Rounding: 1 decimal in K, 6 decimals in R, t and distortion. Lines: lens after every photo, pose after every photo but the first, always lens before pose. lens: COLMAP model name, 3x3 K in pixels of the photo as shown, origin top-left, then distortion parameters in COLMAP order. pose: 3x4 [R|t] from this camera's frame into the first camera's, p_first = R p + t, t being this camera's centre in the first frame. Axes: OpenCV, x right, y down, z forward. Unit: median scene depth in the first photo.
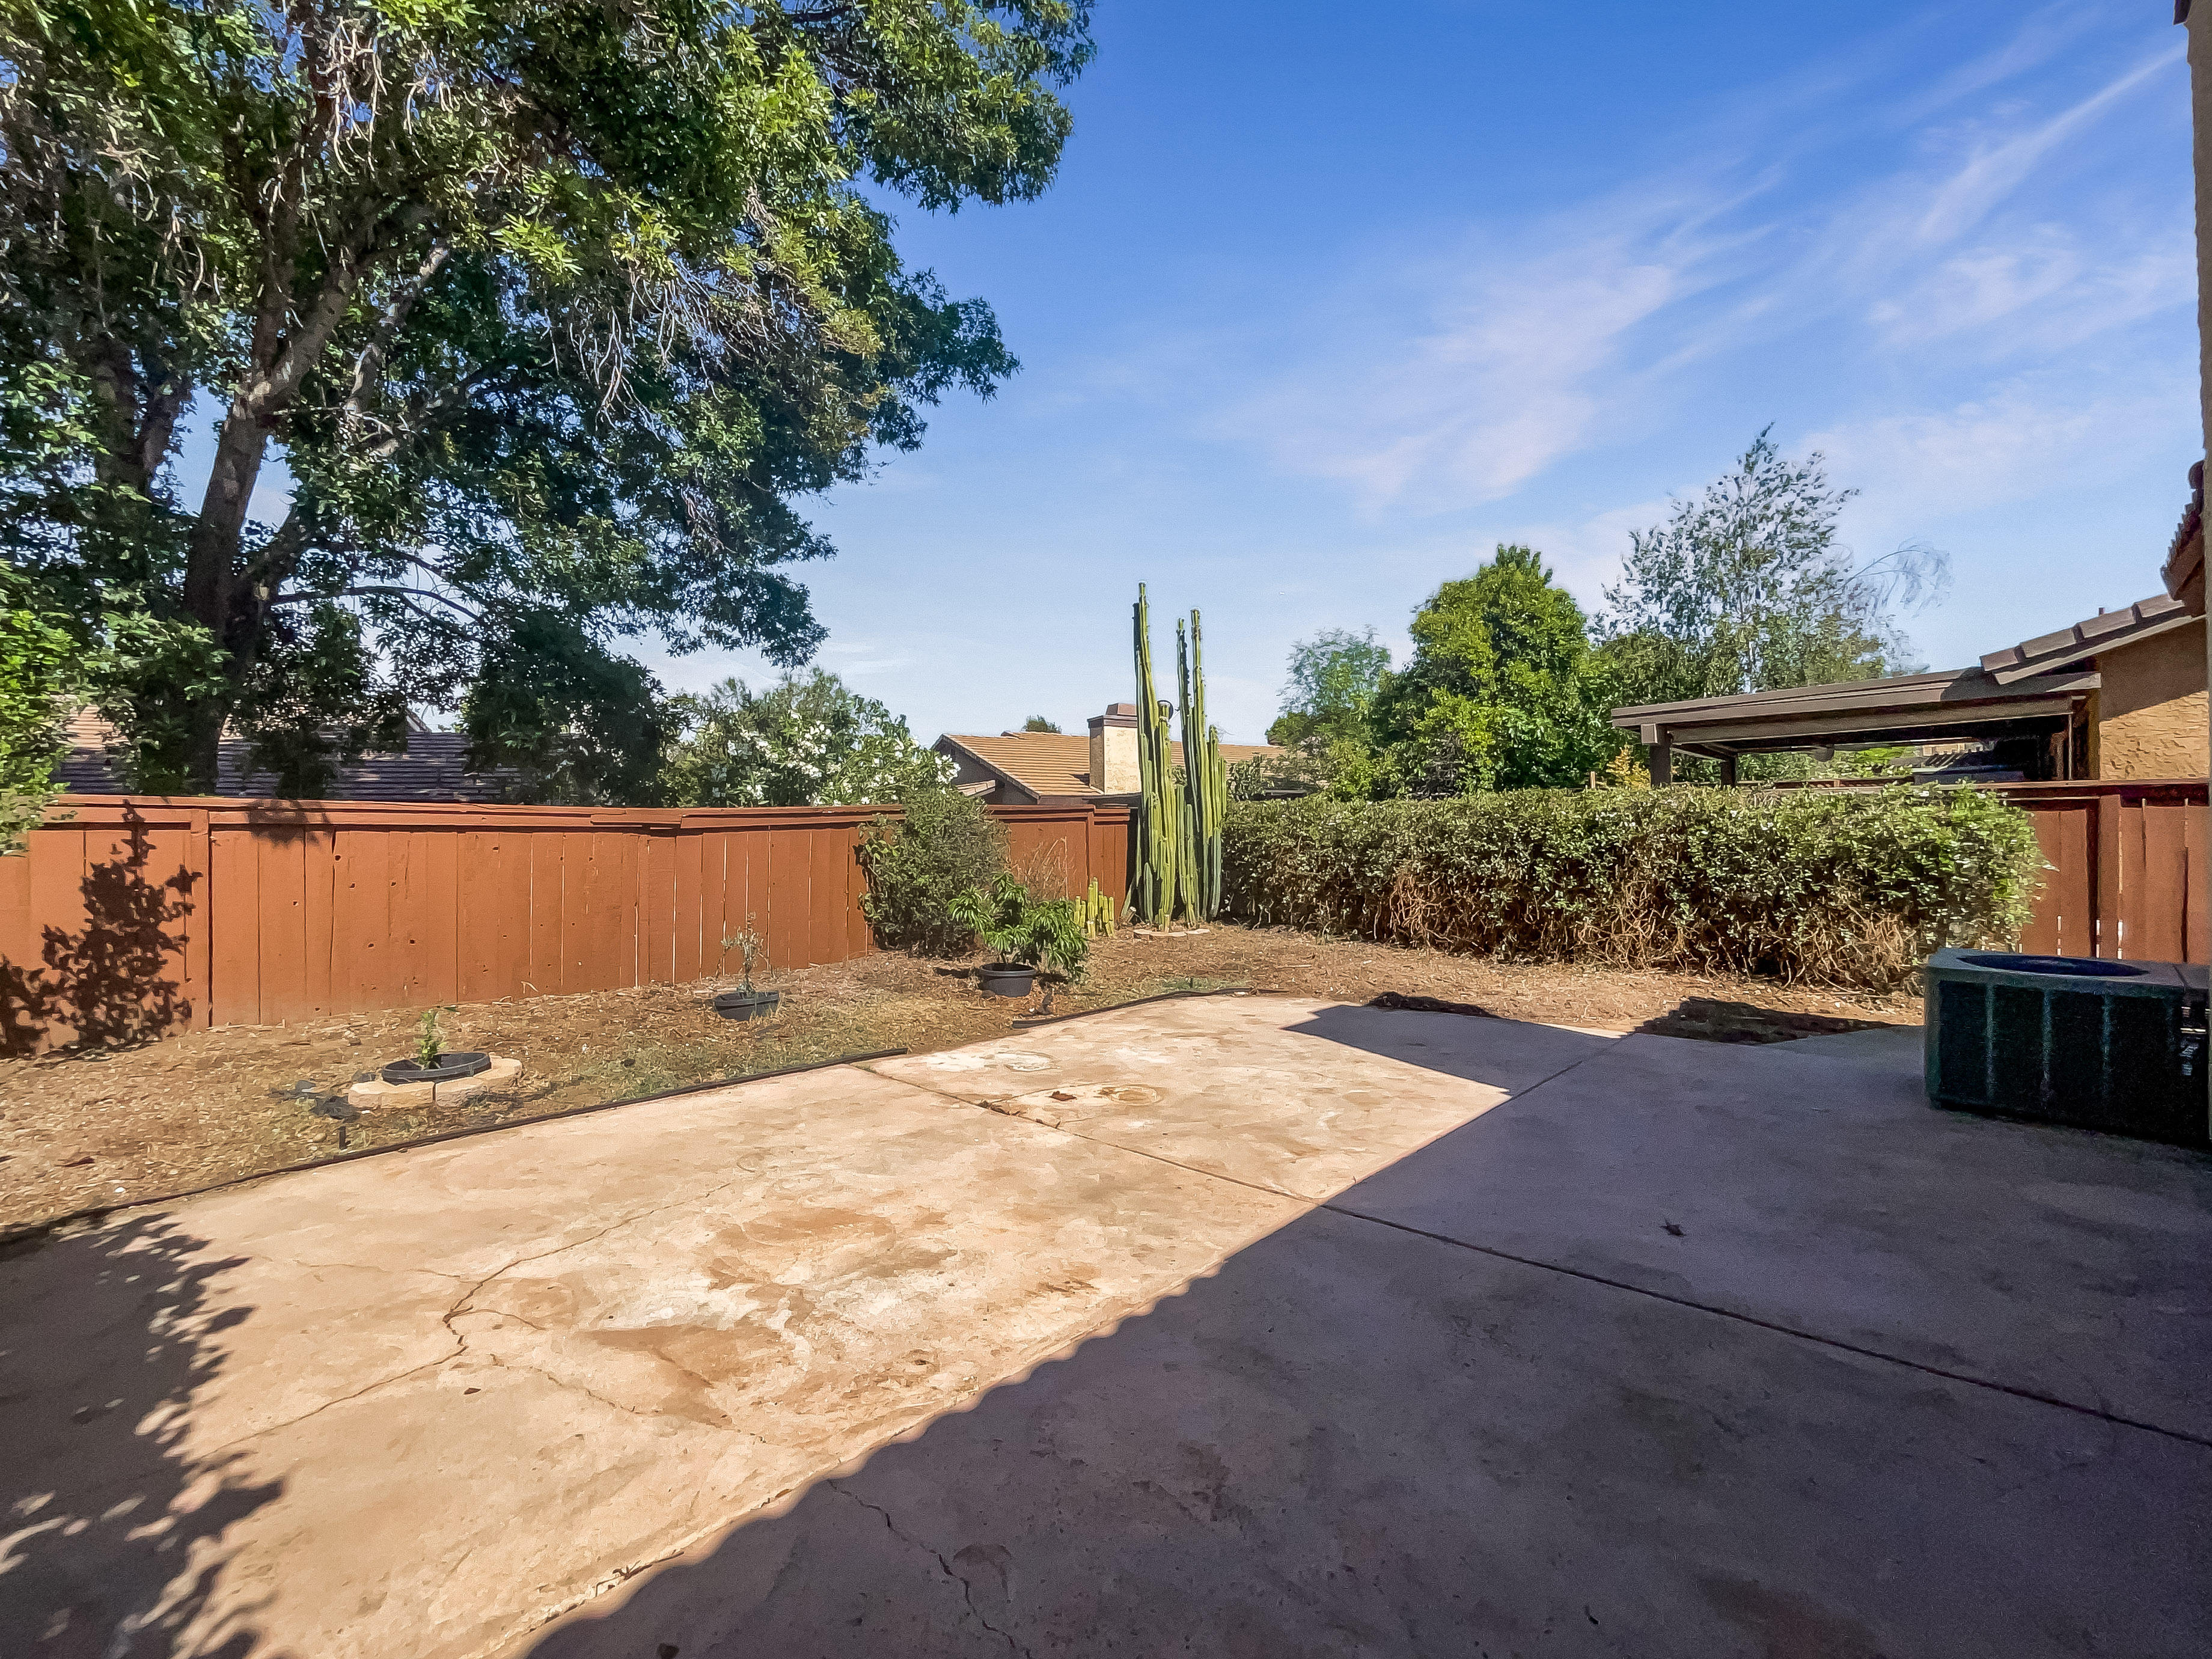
lens RADIAL K [[916.2, 0, 1114.3], [0, 916.2, 861.0], [0, 0, 1]] dist [-0.055322, 0.031186]
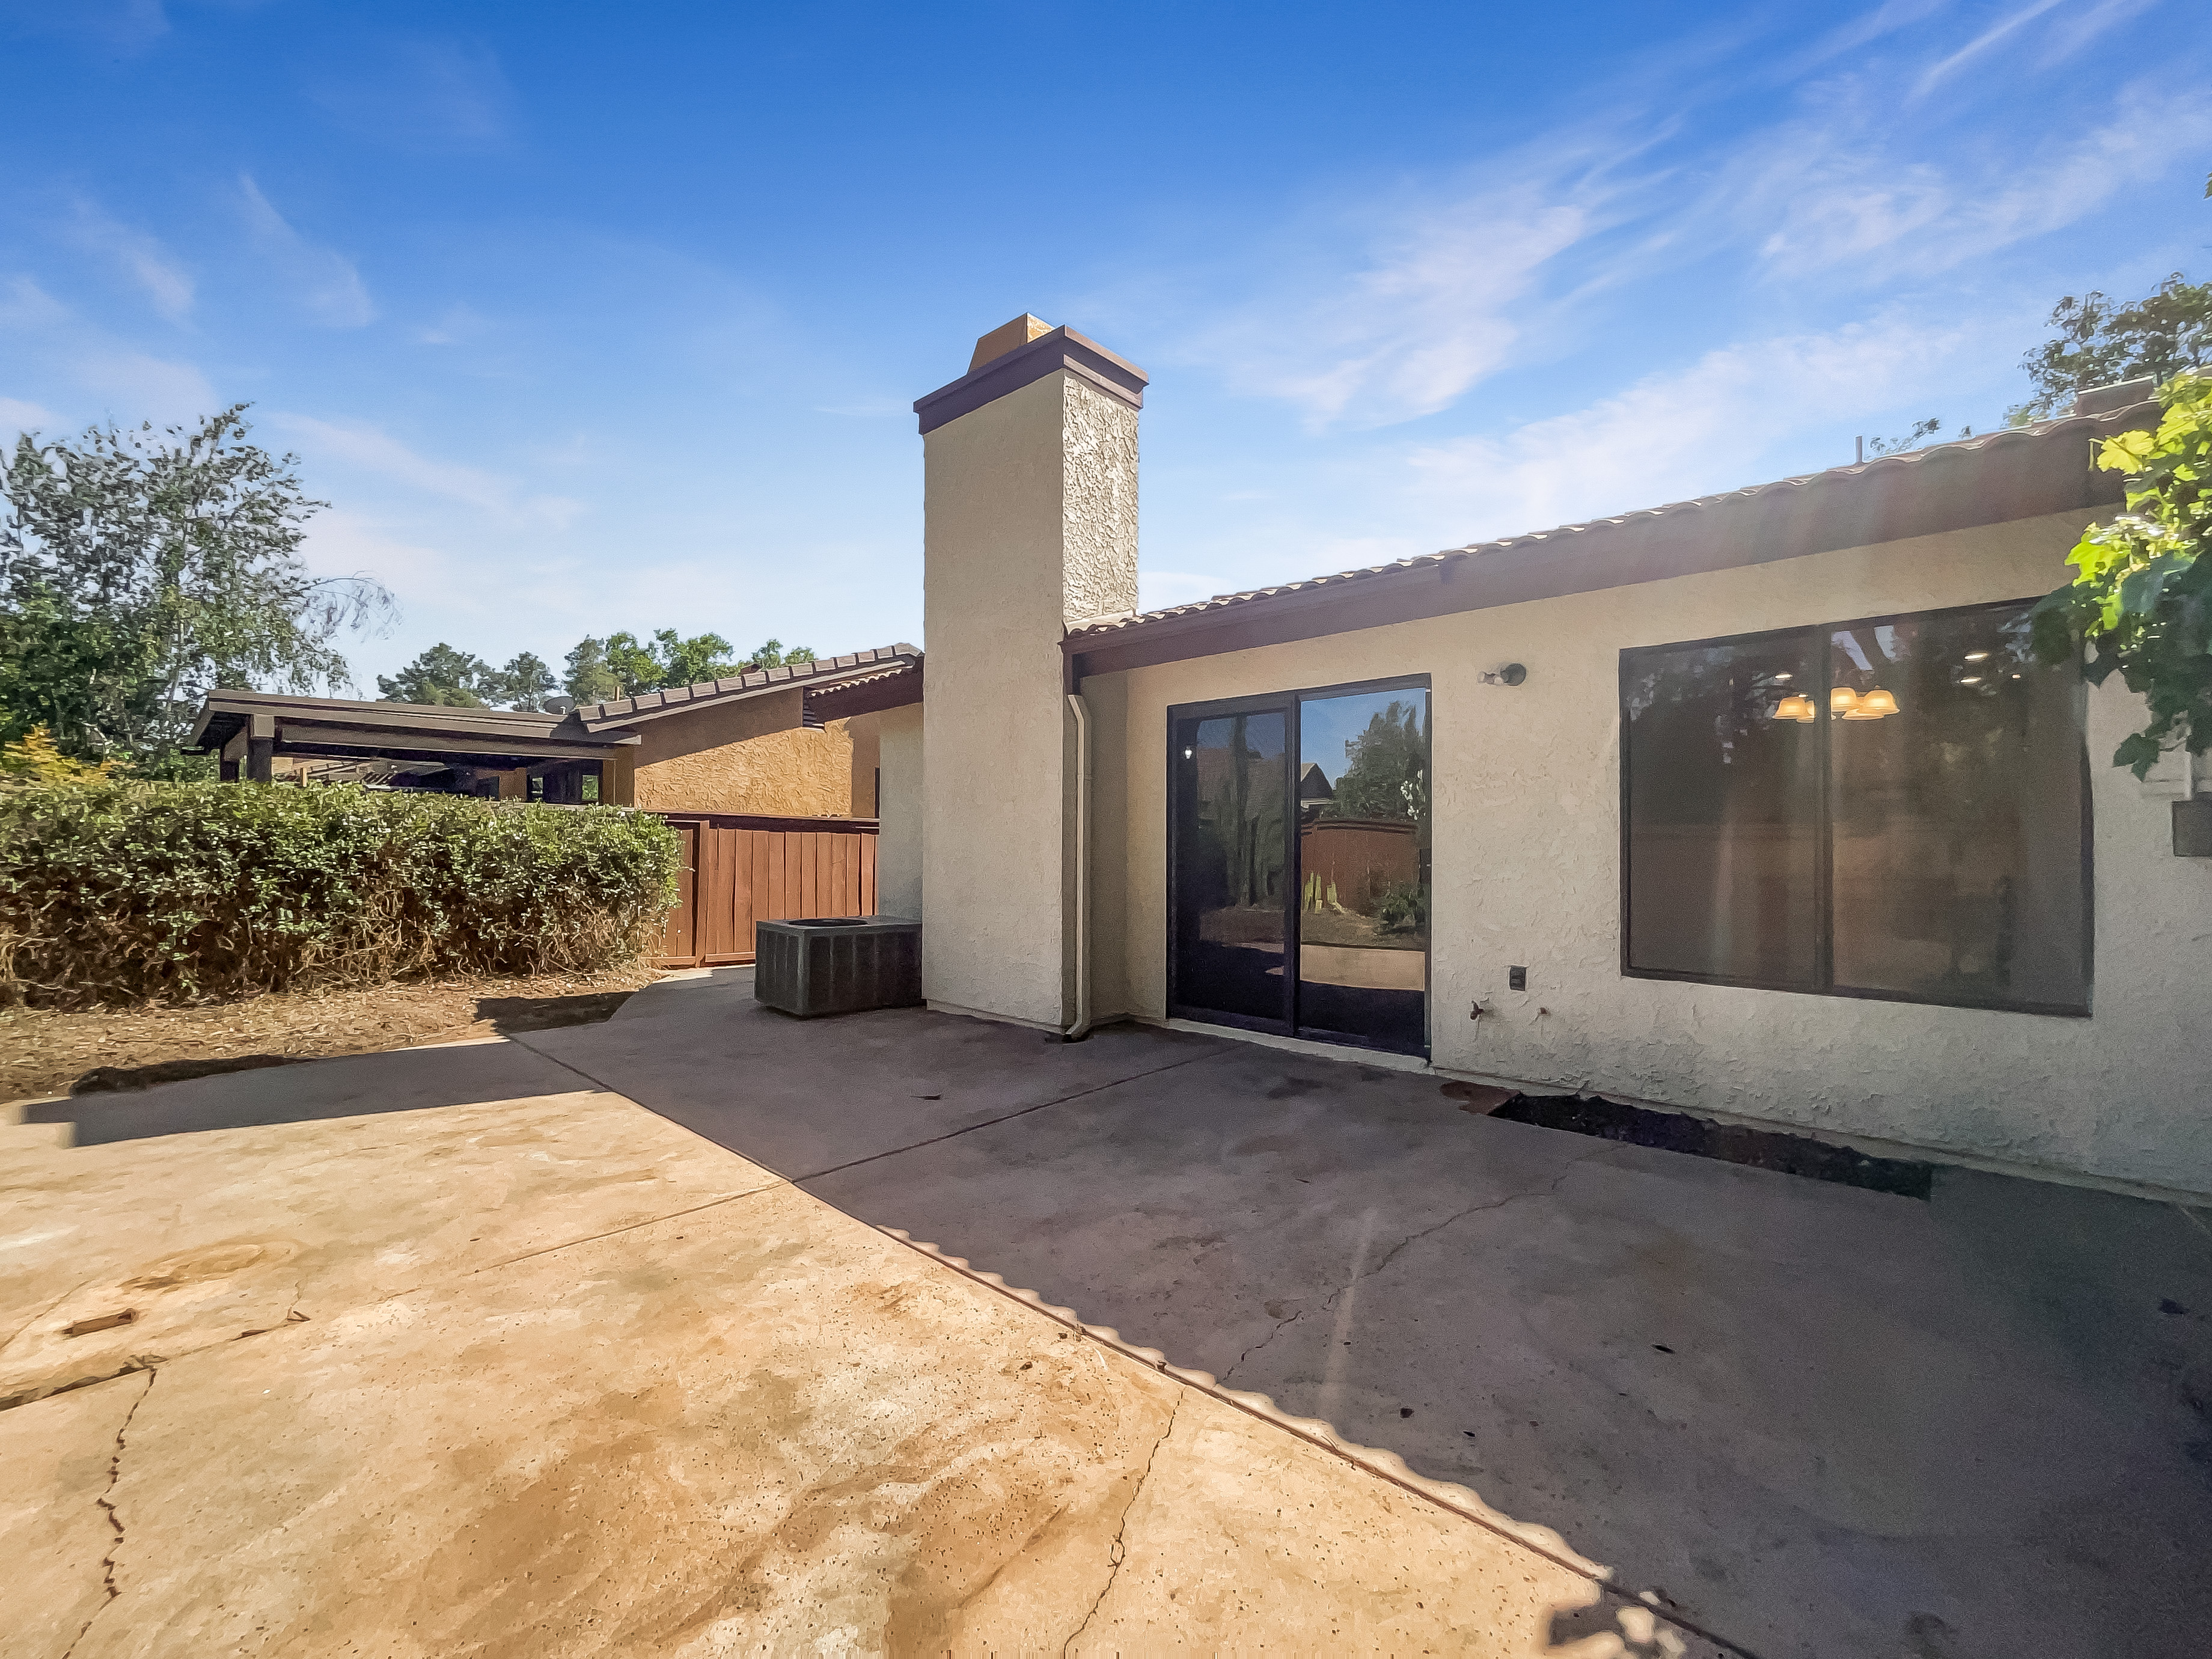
lens RADIAL K [[904.8, 0, 1060.6], [0, 904.8, 869.2], [0, 0, 1]] dist [-0.022711, 0.017685]
pose [[0.043615, -0.015030, 0.998935, -0.695759], [0.019550, 0.999708, 0.014188, 0.001132], [-0.998857, 0.018910, 0.043896, 0.535420]]
